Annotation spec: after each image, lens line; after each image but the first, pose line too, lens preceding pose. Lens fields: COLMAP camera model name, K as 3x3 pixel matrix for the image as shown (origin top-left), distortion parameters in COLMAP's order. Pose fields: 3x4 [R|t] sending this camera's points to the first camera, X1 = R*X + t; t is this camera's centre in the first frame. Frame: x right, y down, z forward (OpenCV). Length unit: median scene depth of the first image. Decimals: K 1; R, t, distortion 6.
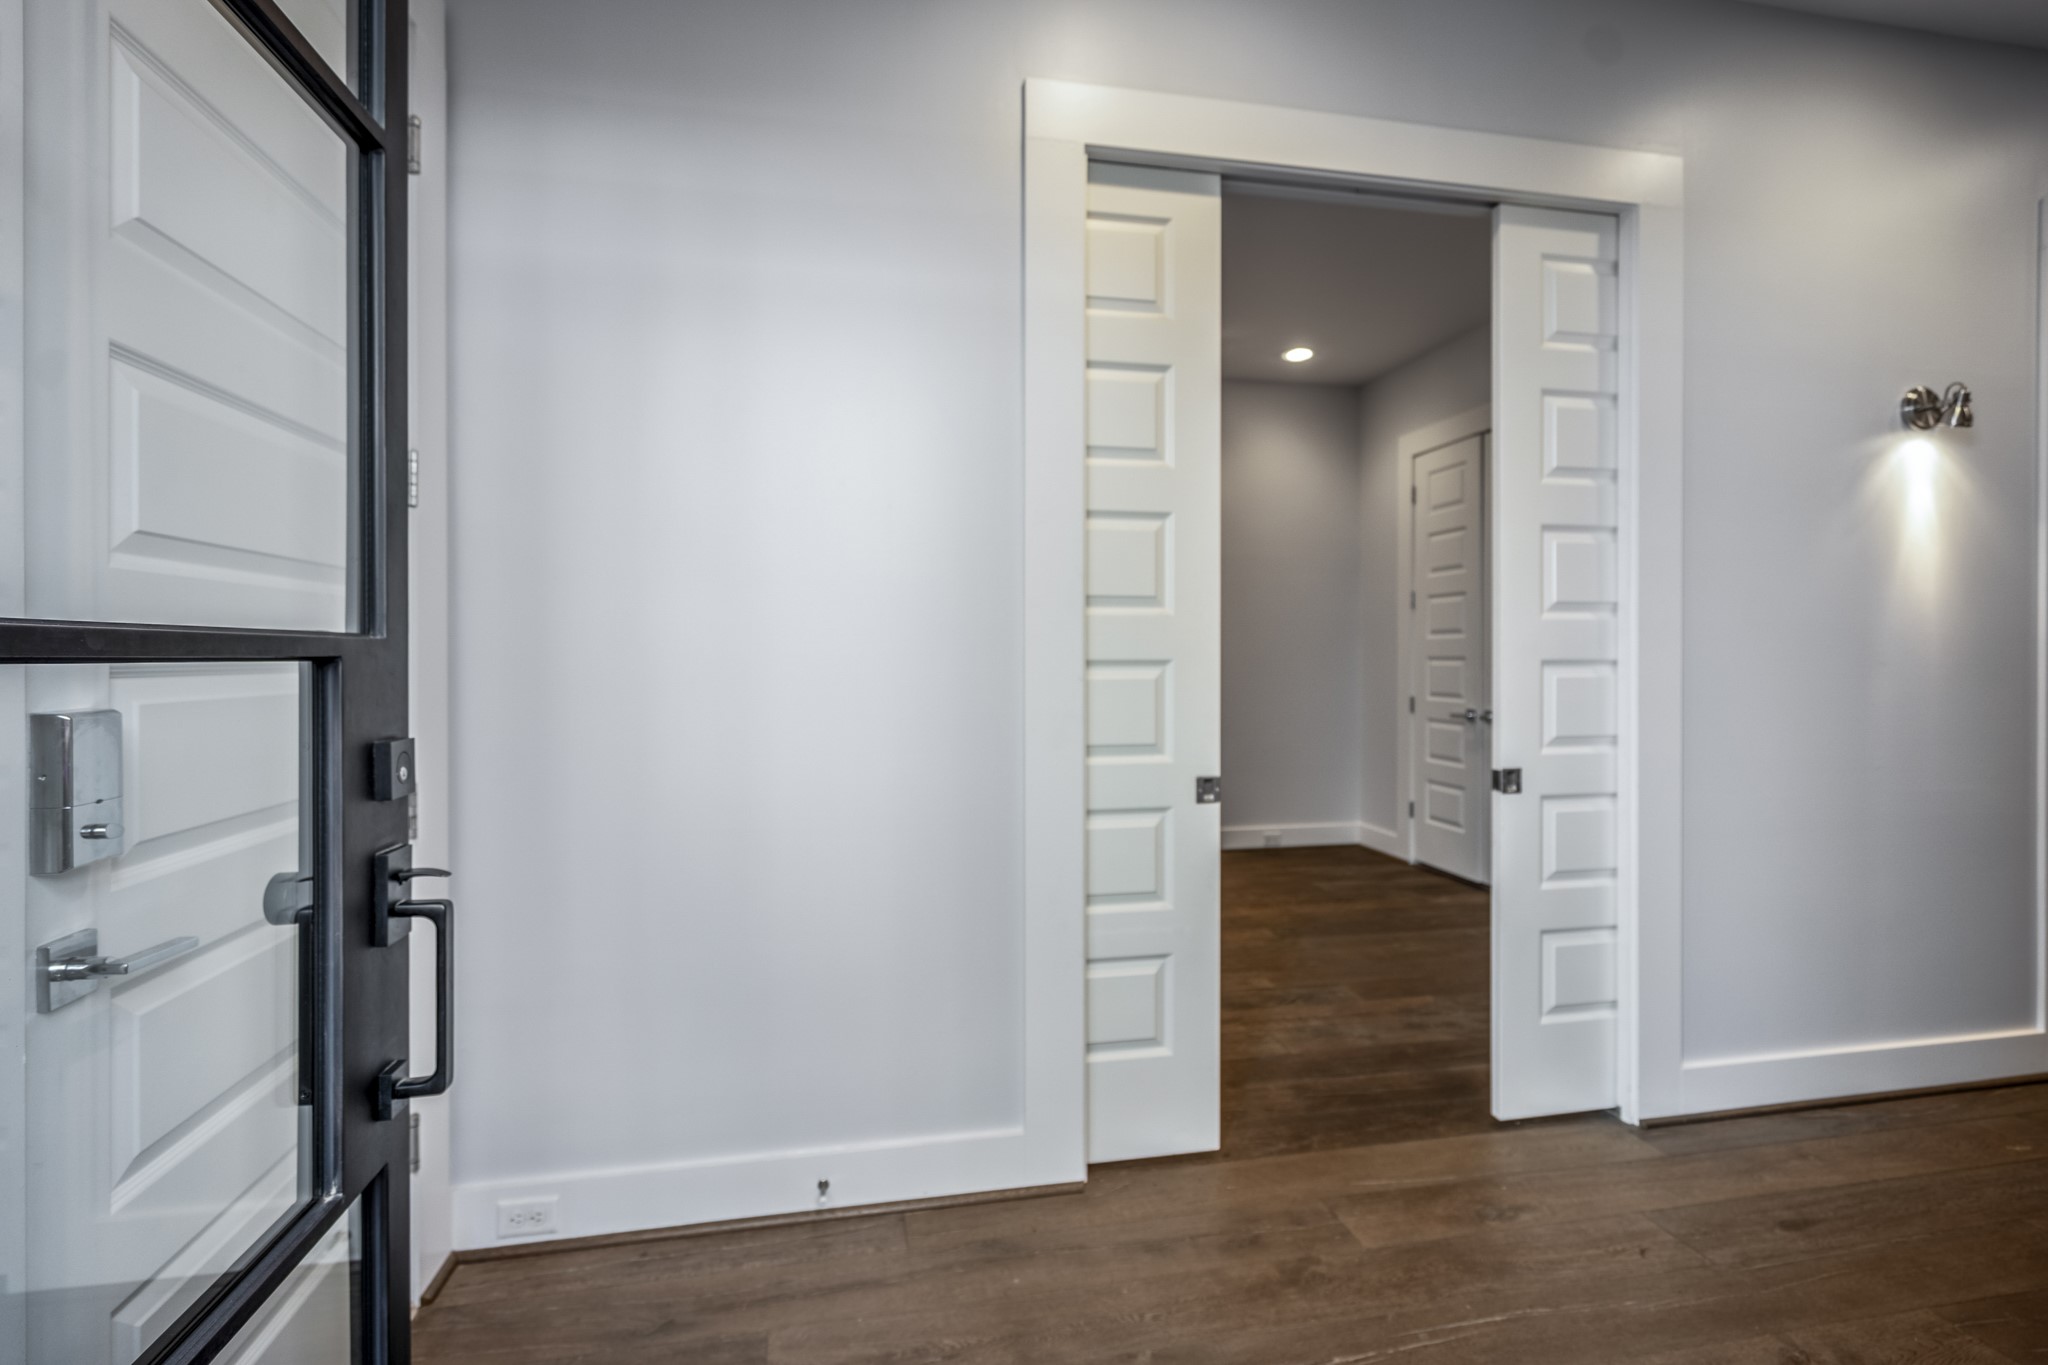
lens RADIAL K [[973.1, 0, 1029.7], [0, 973.1, 670.5], [0, 0, 1]] dist [0.000278, 0.000285]
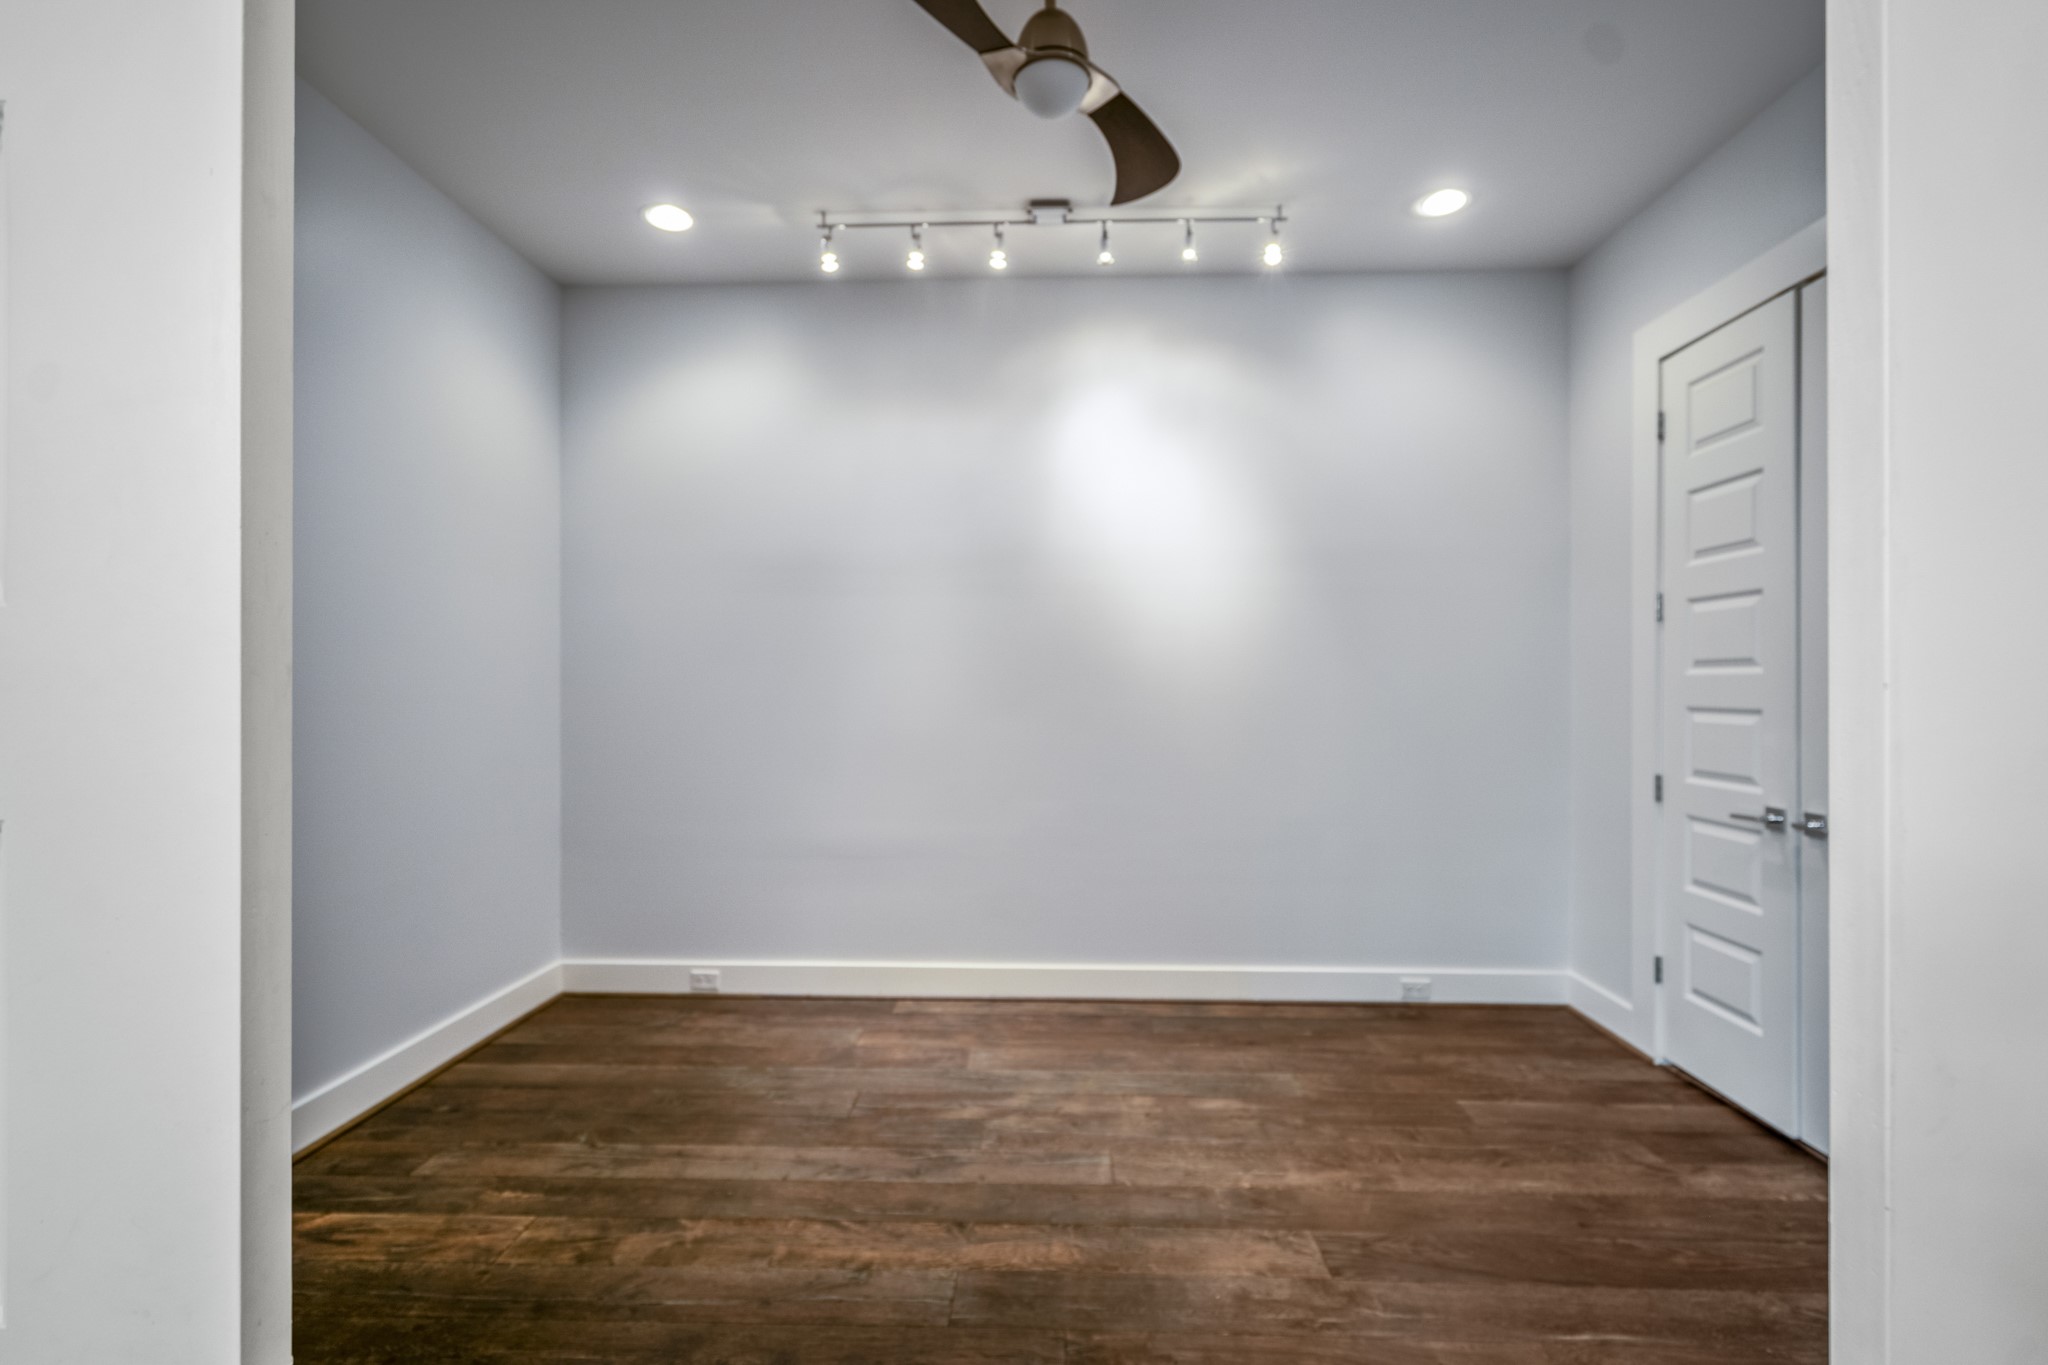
lens RADIAL K [[969.1, 0, 1026.1], [0, 969.1, 695.9], [0, 0, 1]] dist [0.000091, 0.018527]
pose [[0.970669, 0.002246, -0.240409, 0.173166], [-0.004082, 0.999966, -0.007138, -0.015382], [0.240385, 0.007910, 0.970645, 0.360523]]
